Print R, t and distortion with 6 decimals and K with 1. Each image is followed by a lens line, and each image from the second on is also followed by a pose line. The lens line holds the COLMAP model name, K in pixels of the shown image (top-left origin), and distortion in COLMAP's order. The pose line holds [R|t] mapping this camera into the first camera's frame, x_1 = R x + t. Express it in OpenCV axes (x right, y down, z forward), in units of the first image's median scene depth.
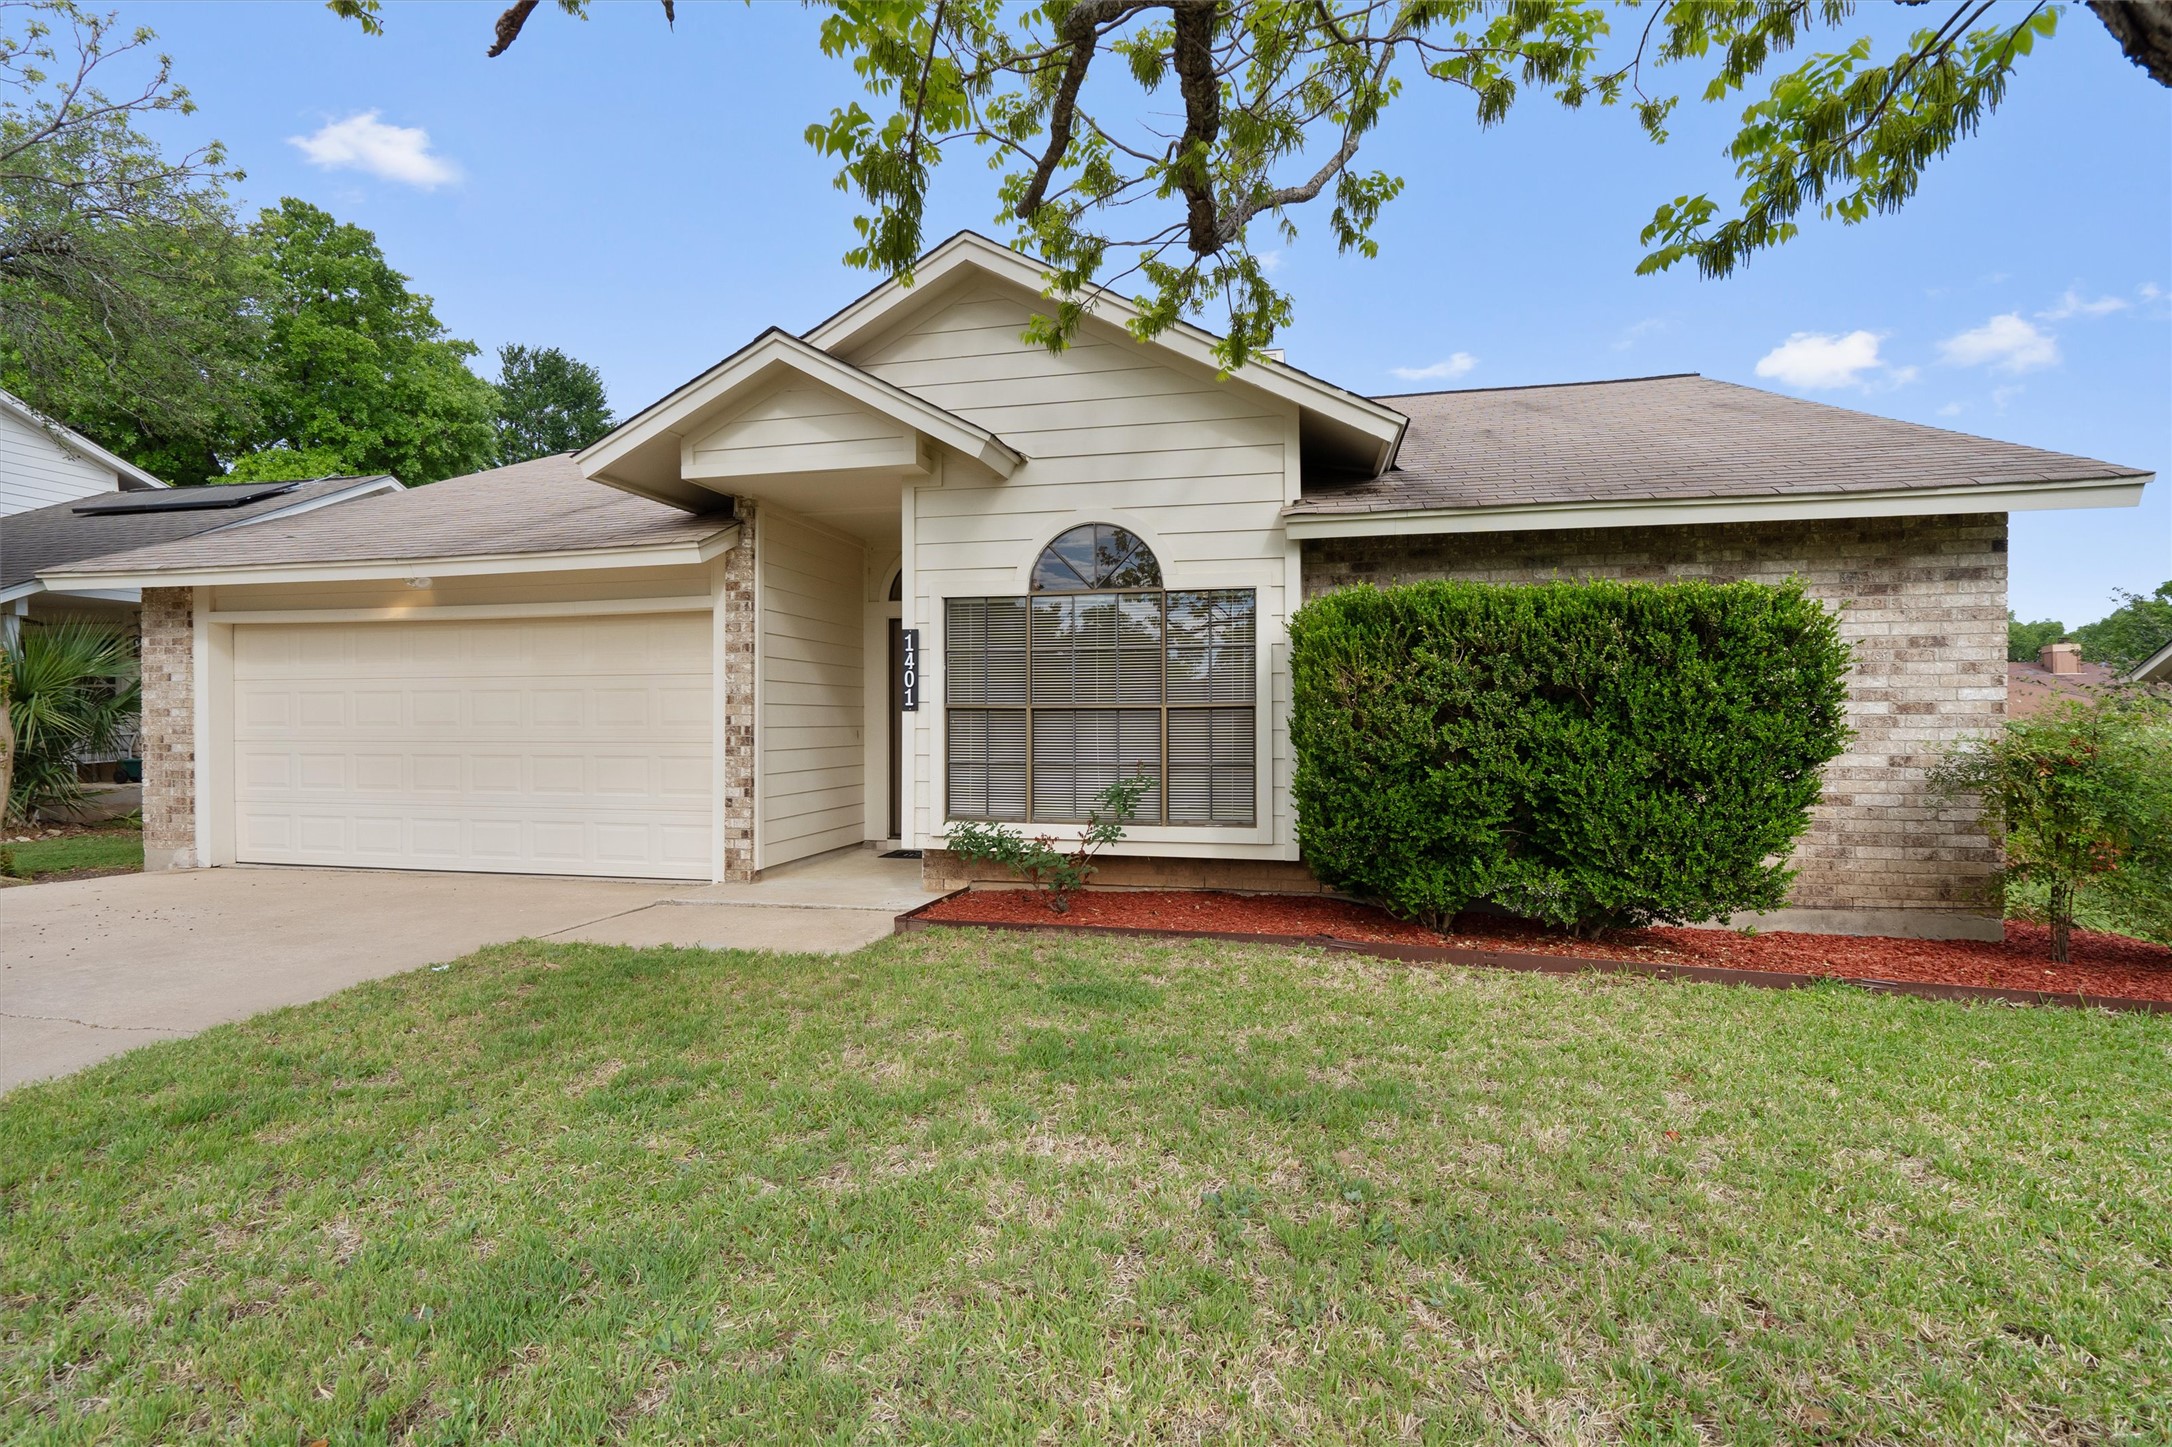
lens RADIAL K [[999.9, 0, 1080.7], [0, 999.9, 725.3], [0, 0, 1]] dist [-0.001935, 0.000352]
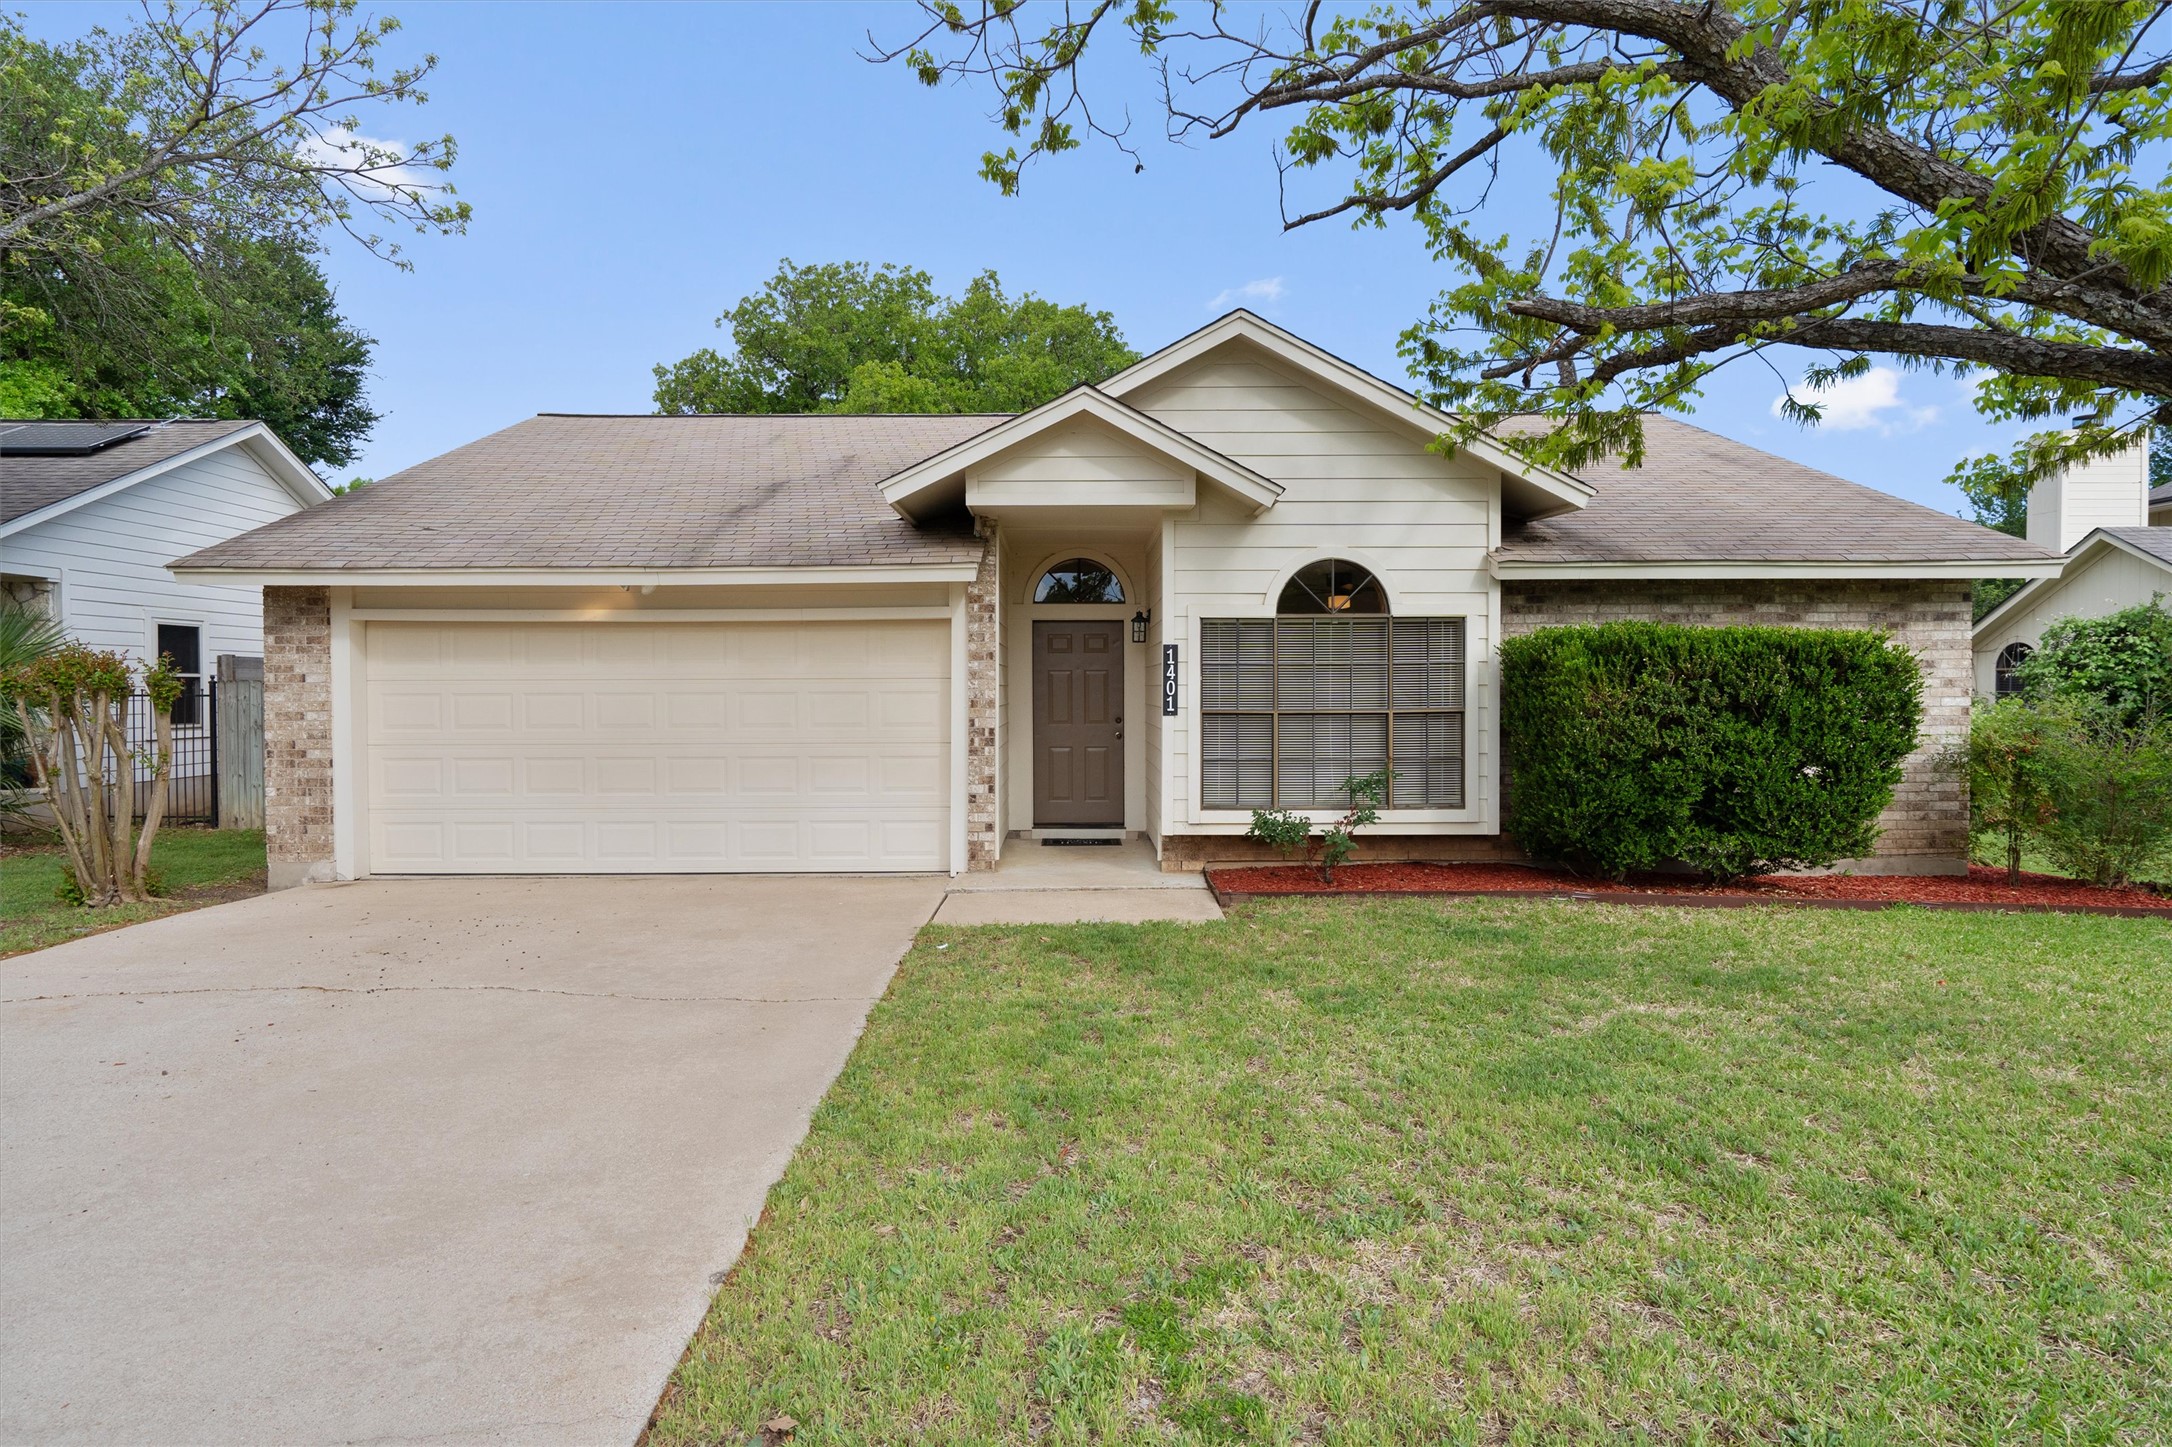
lens RADIAL K [[1141.0, 0, 1074.3], [0, 1141.0, 701.0], [0, 0, 1]] dist [0.002598, 0.000831]
pose [[0.975003, -0.005276, 0.222128, -0.615646], [0.003655, 0.999964, 0.007709, -0.044862], [-0.222161, -0.006704, 0.974987, -0.275522]]
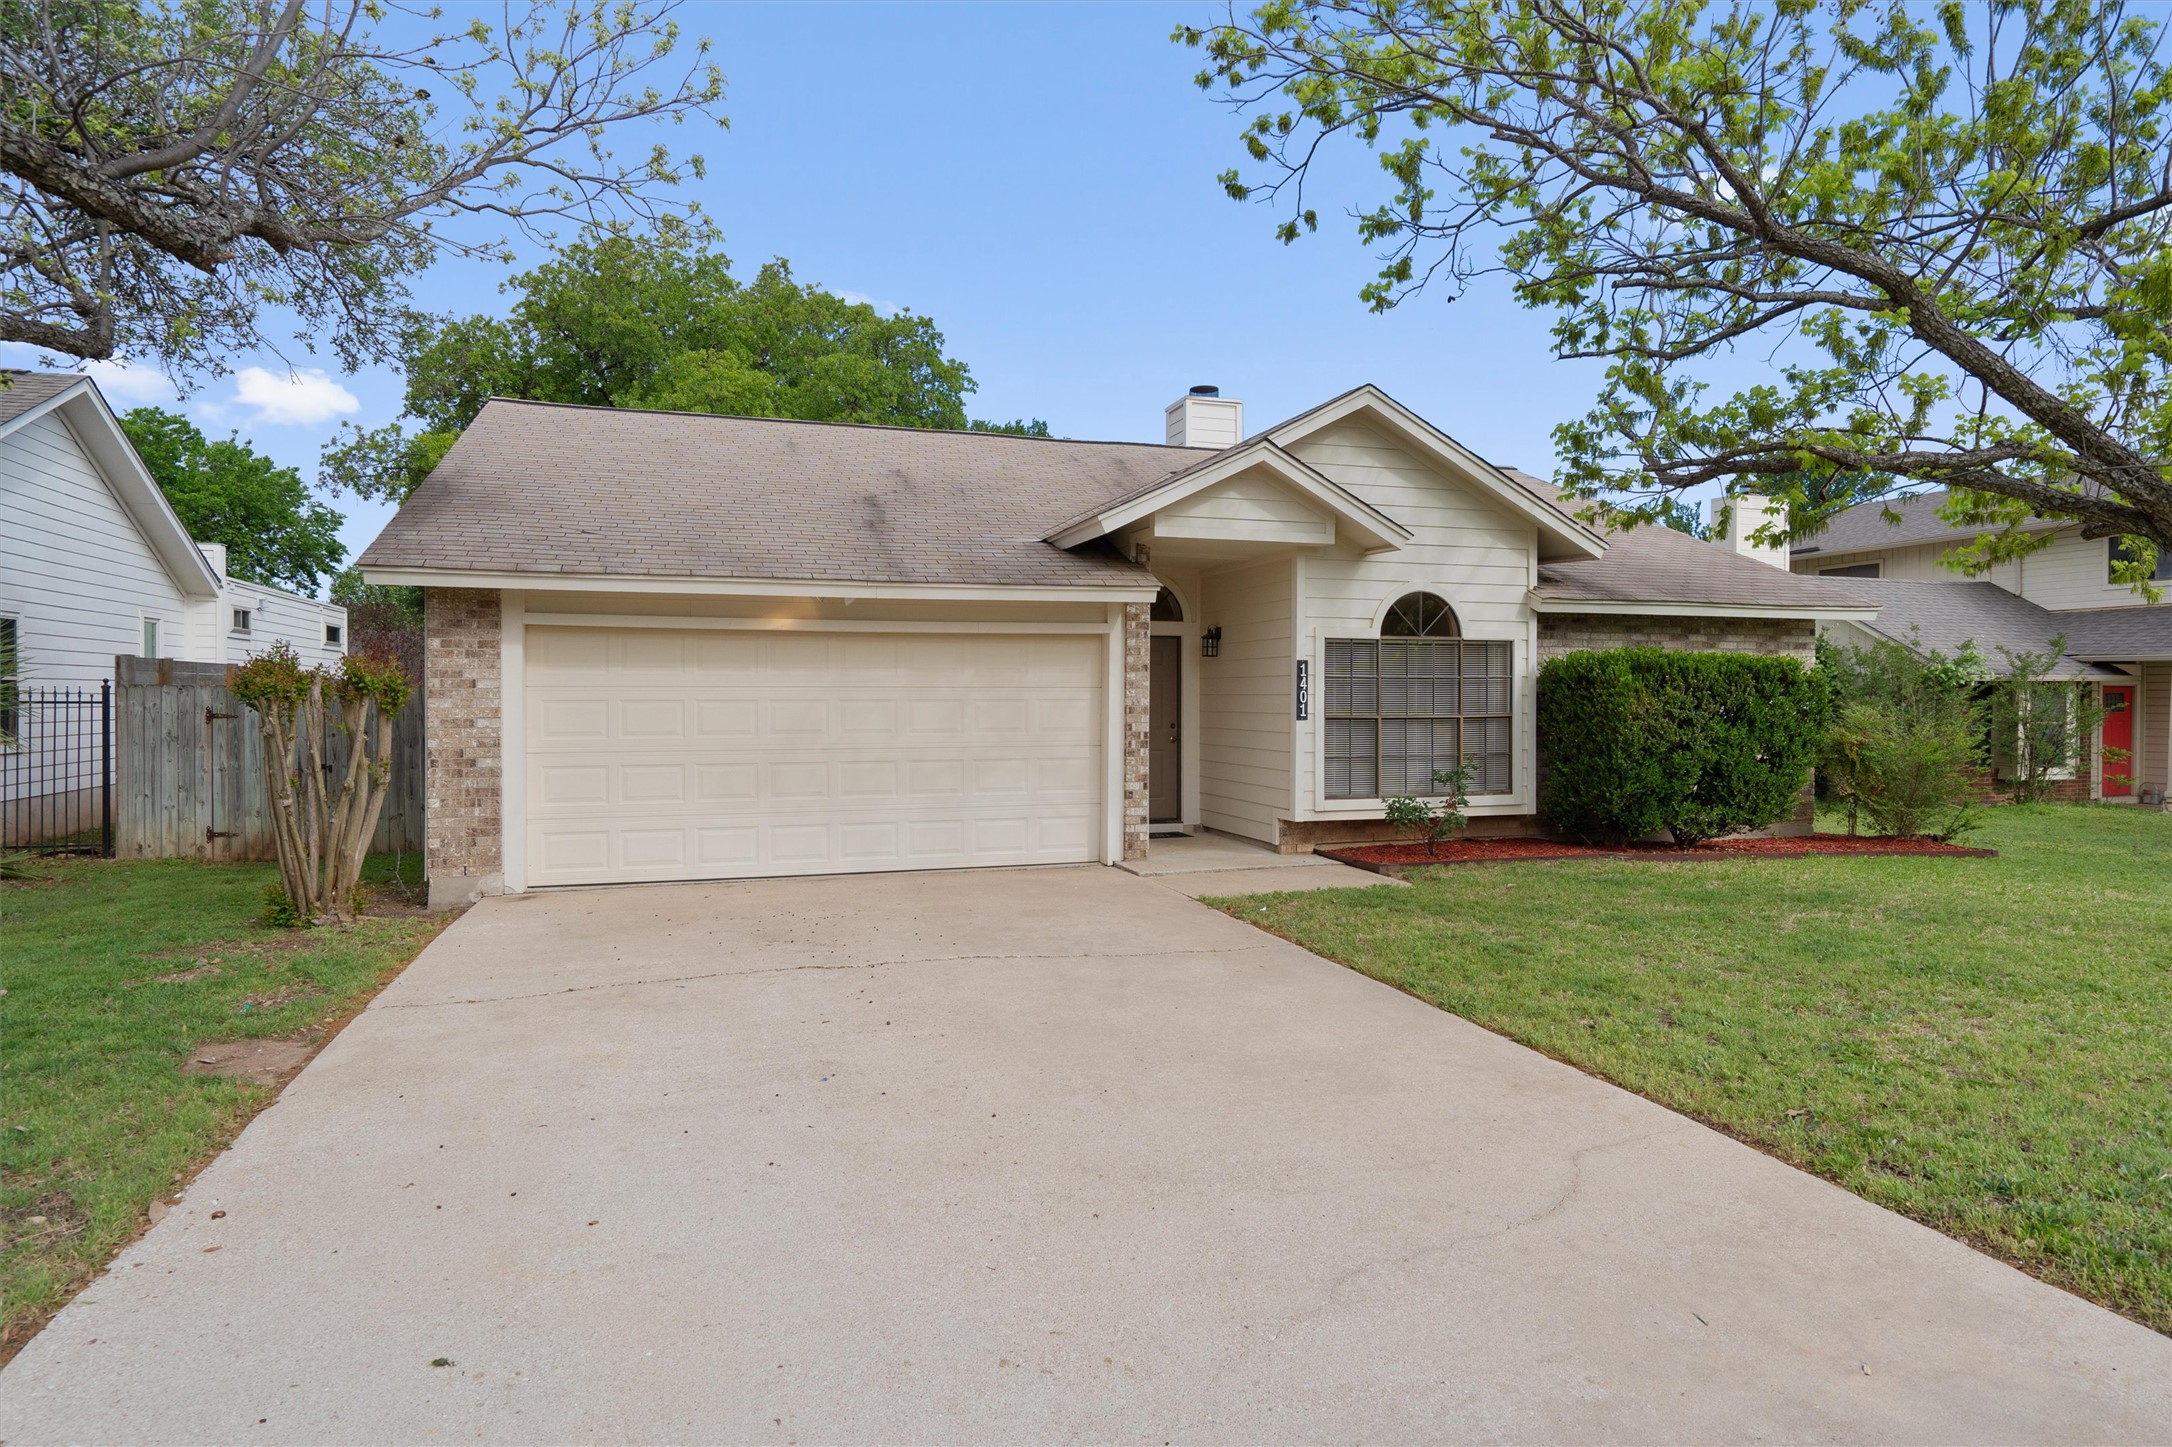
lens RADIAL K [[1214.0, 0, 1080.5], [0, 1214.0, 685.9], [0, 0, 1]] dist [0.002397, 0.000472]
pose [[0.863555, 0.004788, 0.504232, -1.364117], [0.001613, 0.999924, -0.012256, -0.044174], [-0.504253, 0.011397, 0.863481, -0.293844]]
